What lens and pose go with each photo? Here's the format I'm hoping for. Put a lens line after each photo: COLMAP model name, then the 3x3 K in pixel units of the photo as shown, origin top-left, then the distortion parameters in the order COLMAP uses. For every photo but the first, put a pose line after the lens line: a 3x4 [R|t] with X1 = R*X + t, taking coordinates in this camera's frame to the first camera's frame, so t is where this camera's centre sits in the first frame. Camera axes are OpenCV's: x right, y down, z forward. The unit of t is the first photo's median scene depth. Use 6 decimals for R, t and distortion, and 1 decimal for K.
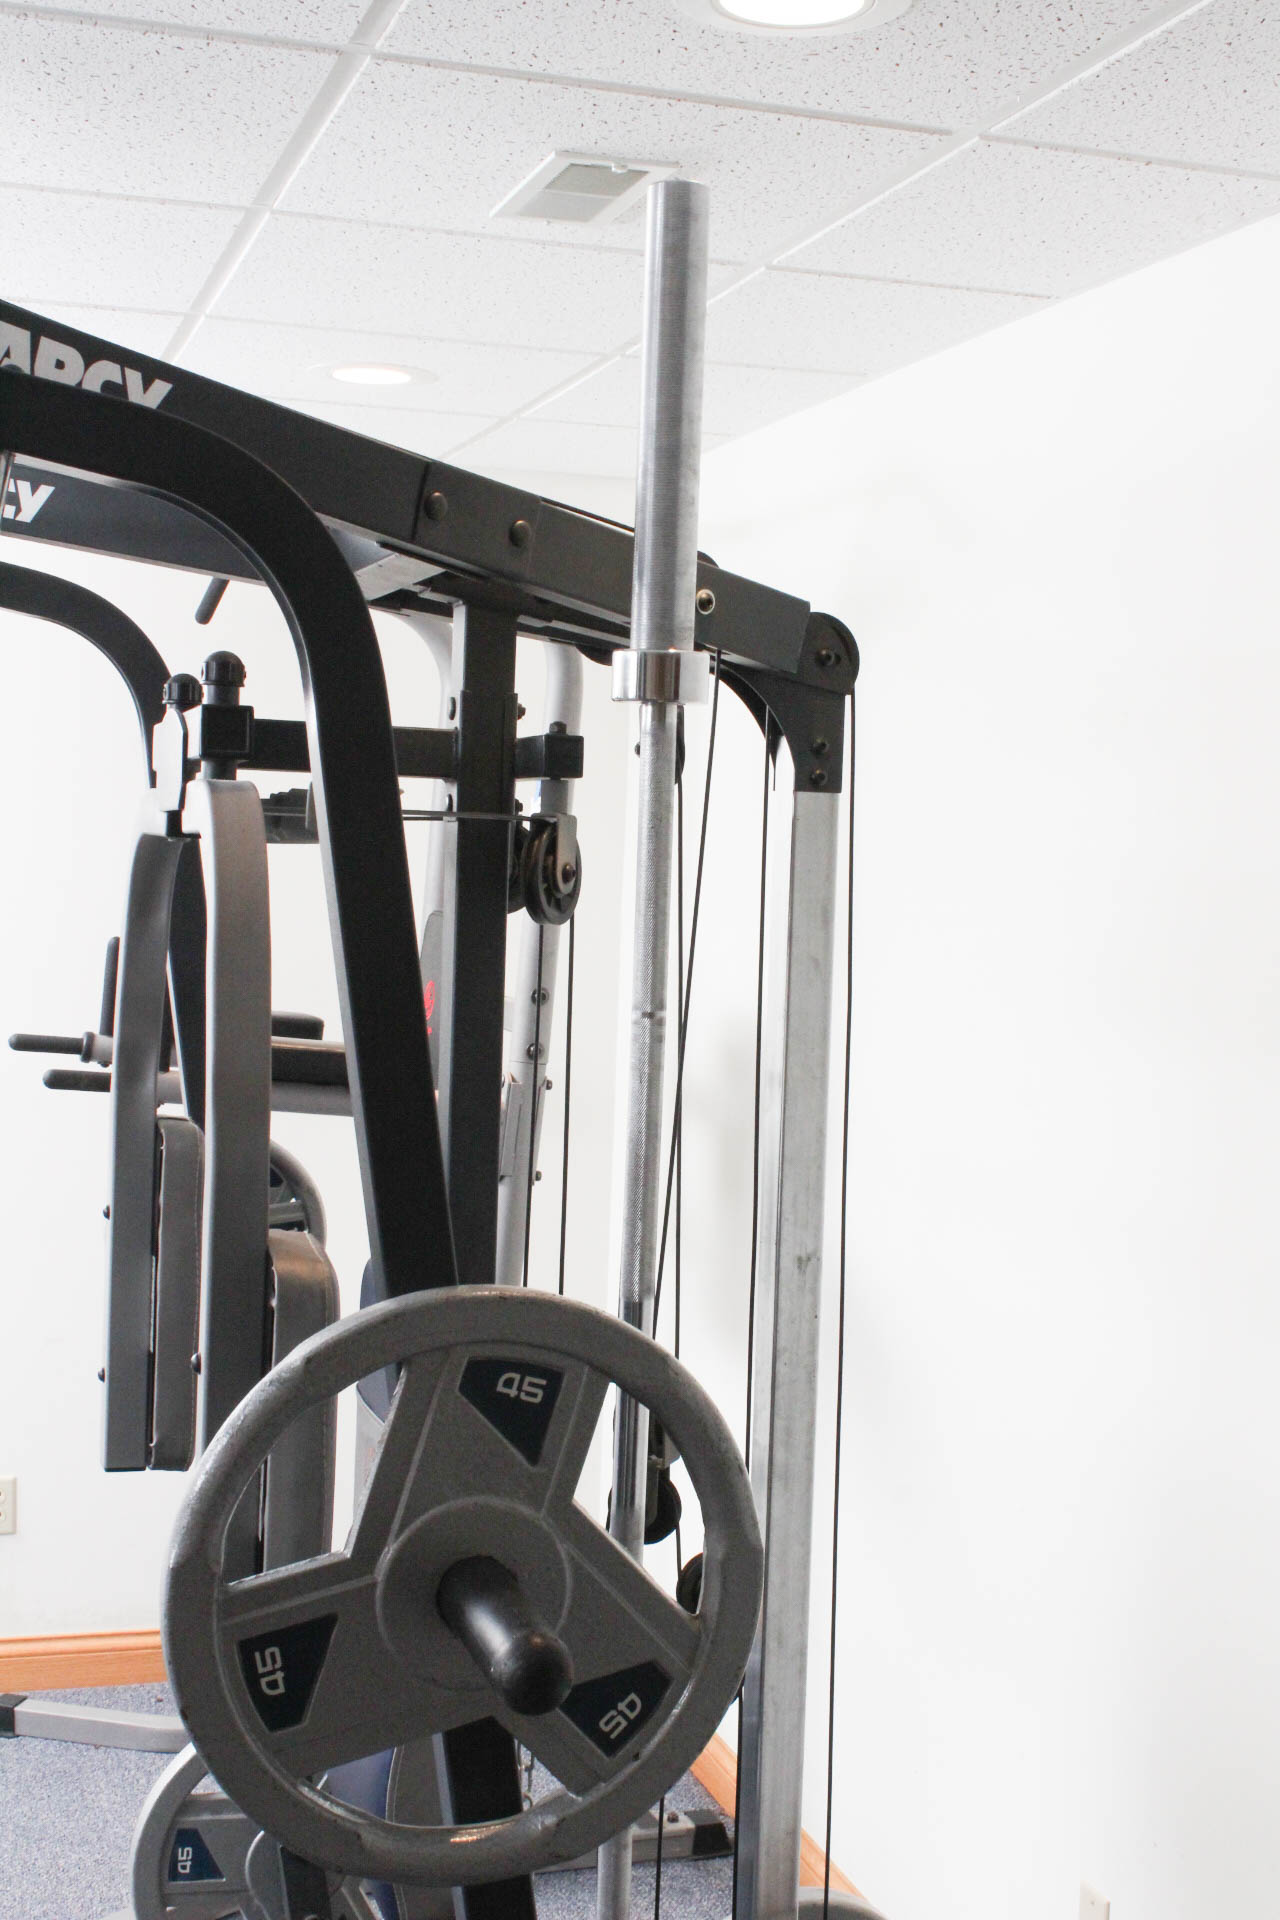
lens RADIAL K [[2399.5, 0, 640.0], [0, 2399.5, 960.0], [0, 0, 1]] dist [-0.084456, 0.114692]
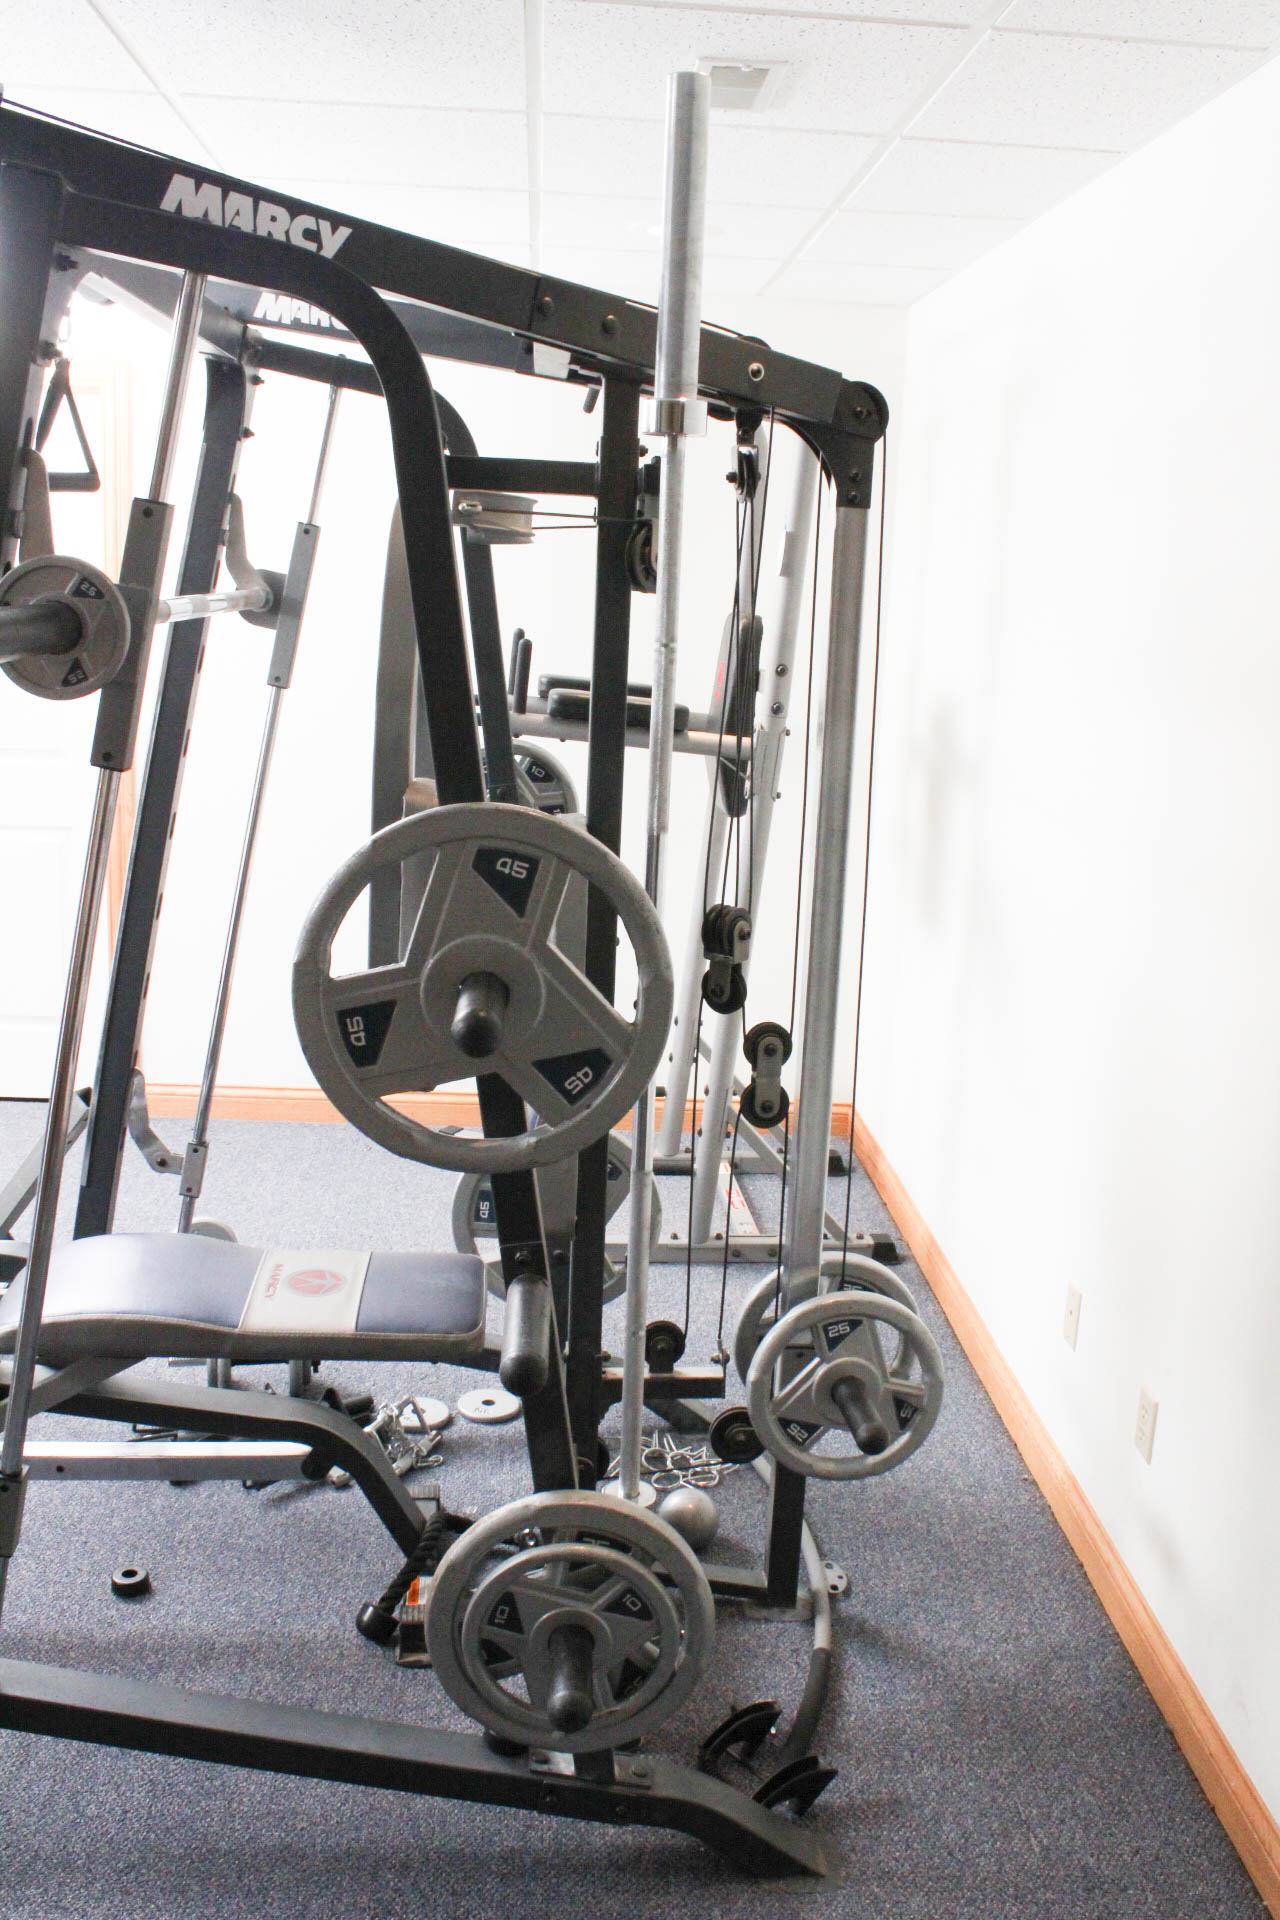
lens RADIAL K [[1727.1, 0, 640.0], [0, 1727.1, 960.0], [0, 0, 1]] dist [-0.171005, 0.198619]
pose [[0.970622, 0.061104, -0.232722, 0.272584], [-0.023257, 0.986513, 0.162024, 0.046778], [0.239484, -0.151852, 0.958952, -0.076092]]
